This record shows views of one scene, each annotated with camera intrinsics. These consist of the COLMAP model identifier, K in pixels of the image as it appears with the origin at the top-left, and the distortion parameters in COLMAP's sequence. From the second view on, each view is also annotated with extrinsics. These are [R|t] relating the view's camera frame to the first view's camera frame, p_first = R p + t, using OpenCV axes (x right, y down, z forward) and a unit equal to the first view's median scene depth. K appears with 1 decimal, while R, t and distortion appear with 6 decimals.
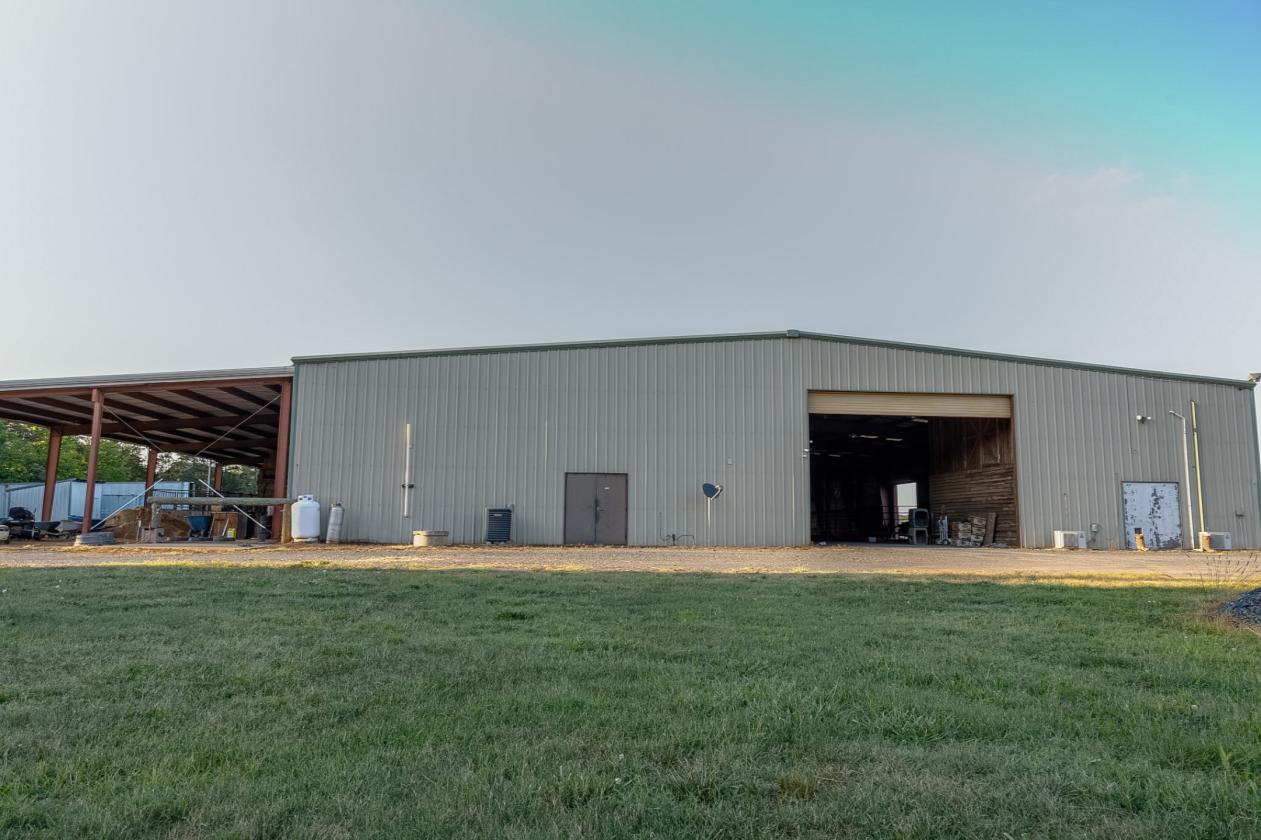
lens RADIAL K [[836.4, 0, 630.5], [0, 836.4, 420.0], [0, 0, 1]] dist [-0.018785, 0.001351]
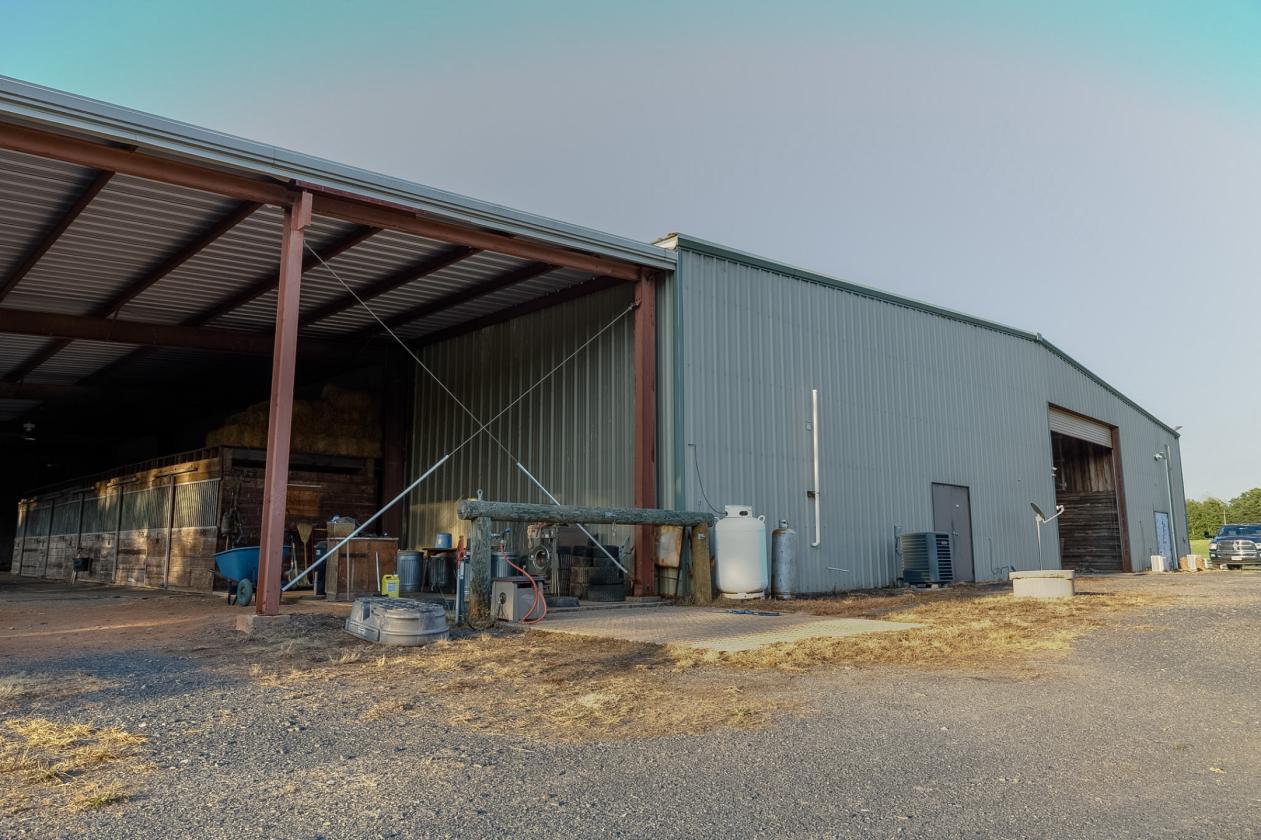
lens RADIAL K [[836.4, 0, 630.5], [0, 836.4, 420.0], [0, 0, 1]] dist [-0.018785, 0.001351]
pose [[0.764640, 0.089873, 0.638160, -0.742354], [-0.070134, 0.995952, -0.056227, 0.068678], [-0.640630, -0.001764, 0.767848, 0.625878]]
